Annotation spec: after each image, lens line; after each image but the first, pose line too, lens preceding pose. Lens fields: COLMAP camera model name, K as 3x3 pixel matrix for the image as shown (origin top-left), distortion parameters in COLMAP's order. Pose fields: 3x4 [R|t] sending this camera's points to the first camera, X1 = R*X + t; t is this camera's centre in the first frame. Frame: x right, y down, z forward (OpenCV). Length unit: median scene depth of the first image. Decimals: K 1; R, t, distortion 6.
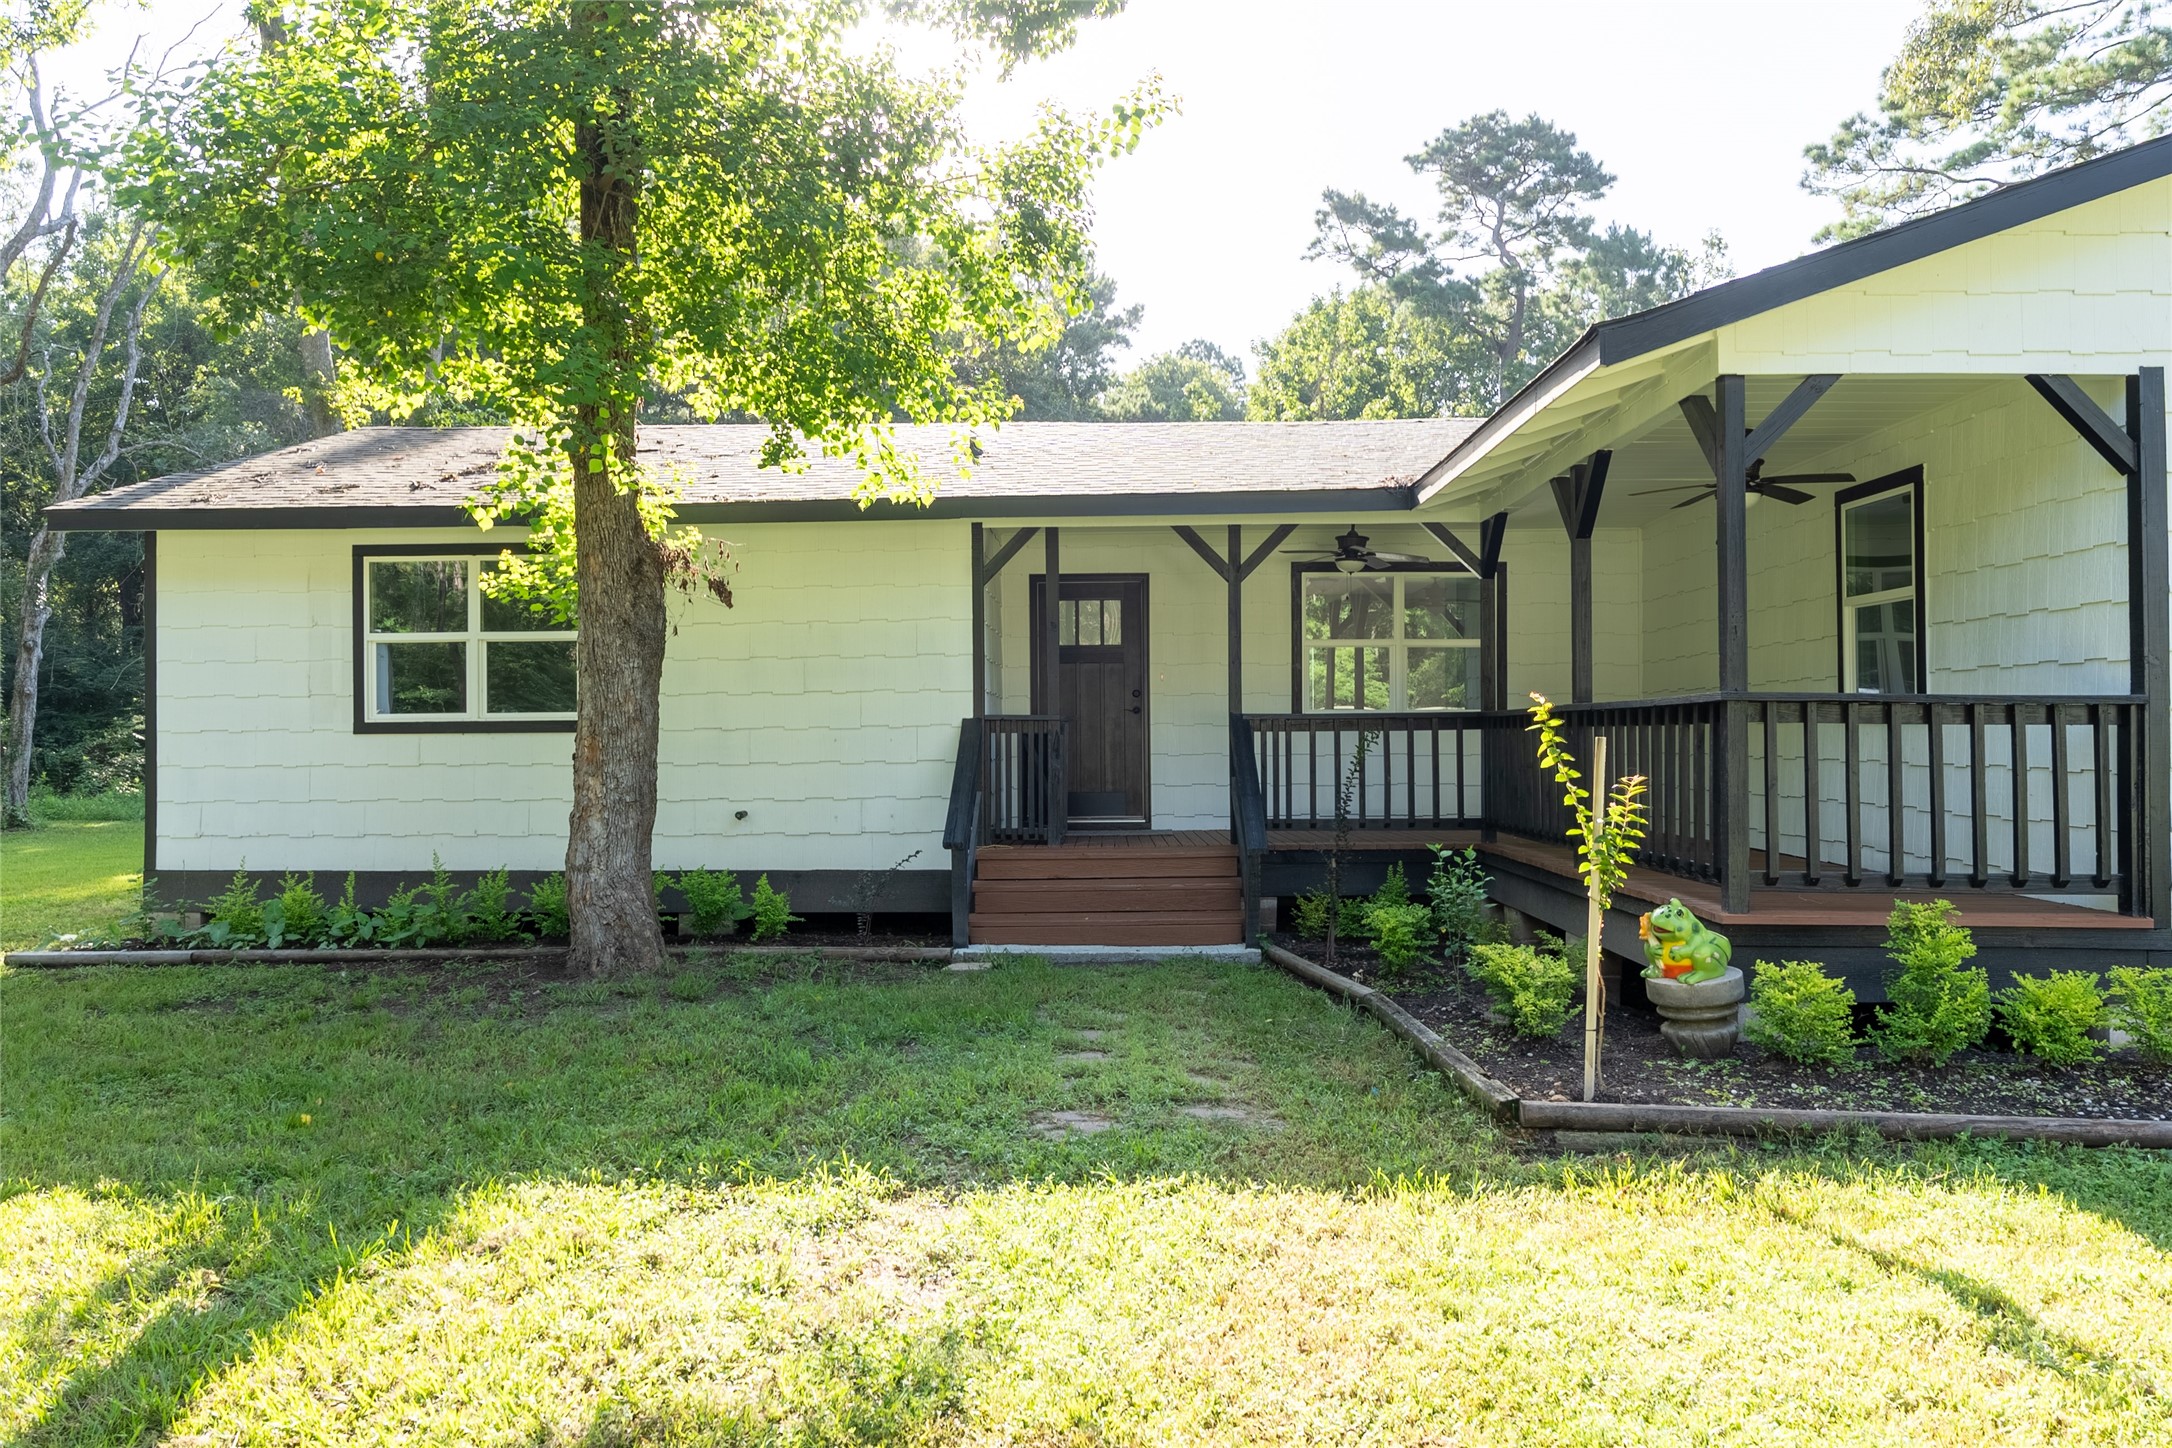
lens RADIAL K [[1499.4, 0, 1086.0], [0, 1499.4, 724.0], [0, 0, 1]] dist [-0.002694, -0.000059]
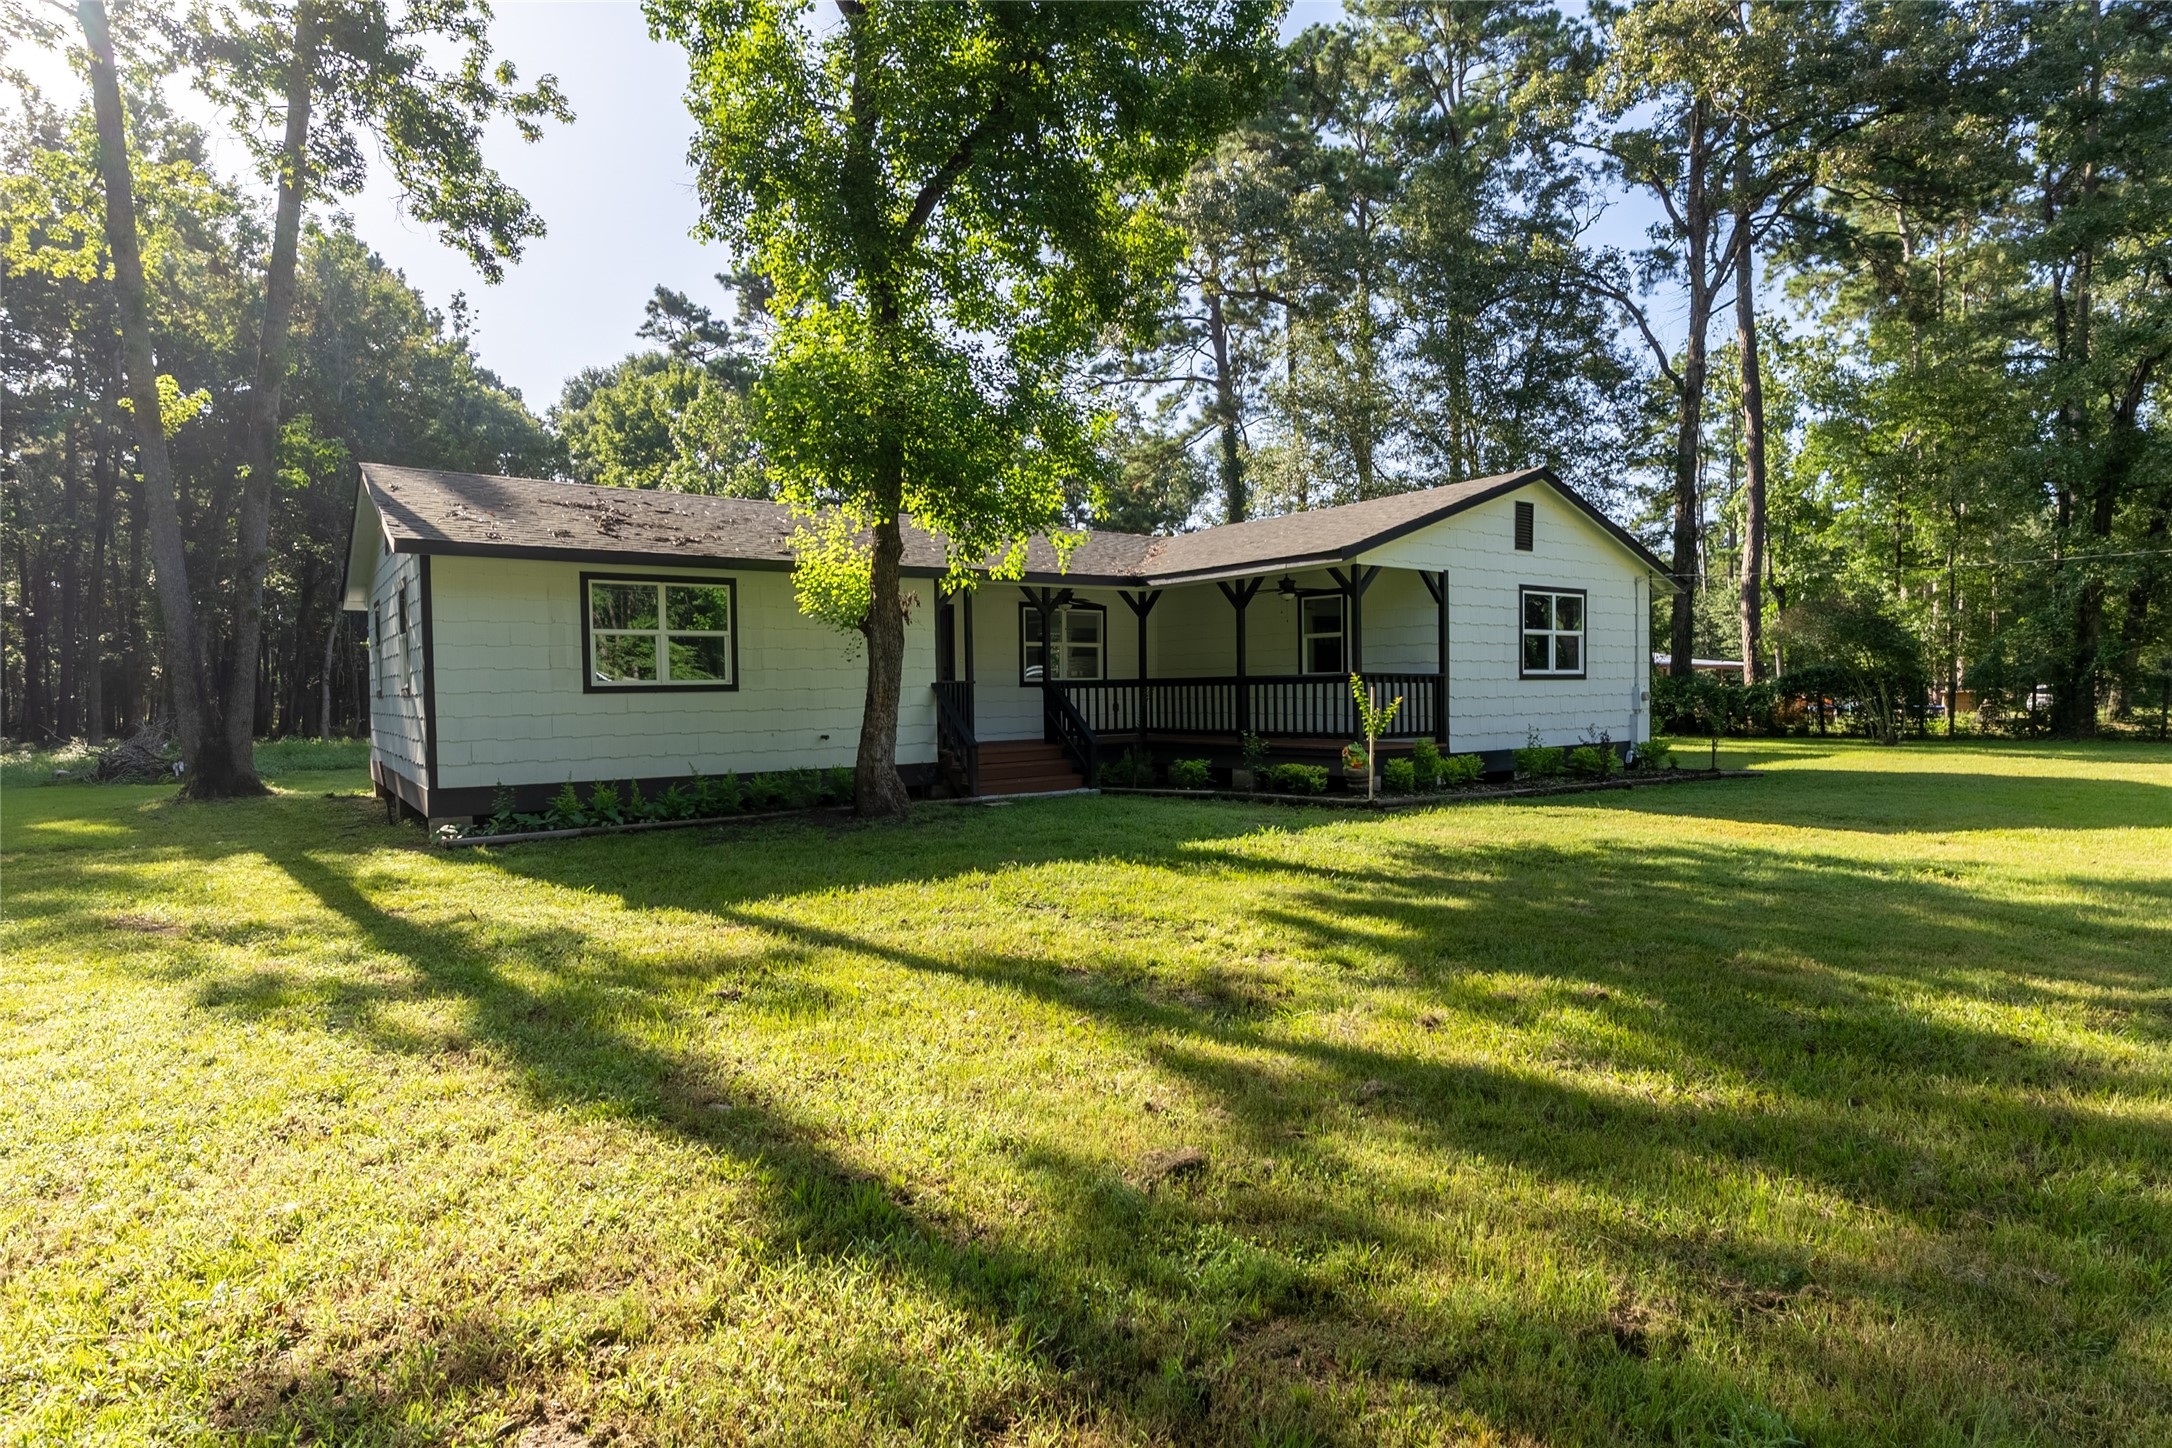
lens RADIAL K [[1168.5, 0, 1086.0], [0, 1168.5, 724.0], [0, 0, 1]] dist [-0.000269, -0.000062]
pose [[0.780583, -0.025479, 0.624532, -0.836030], [0.004352, 0.999366, 0.035332, -0.002494], [-0.625037, -0.024862, 0.780199, -0.268024]]
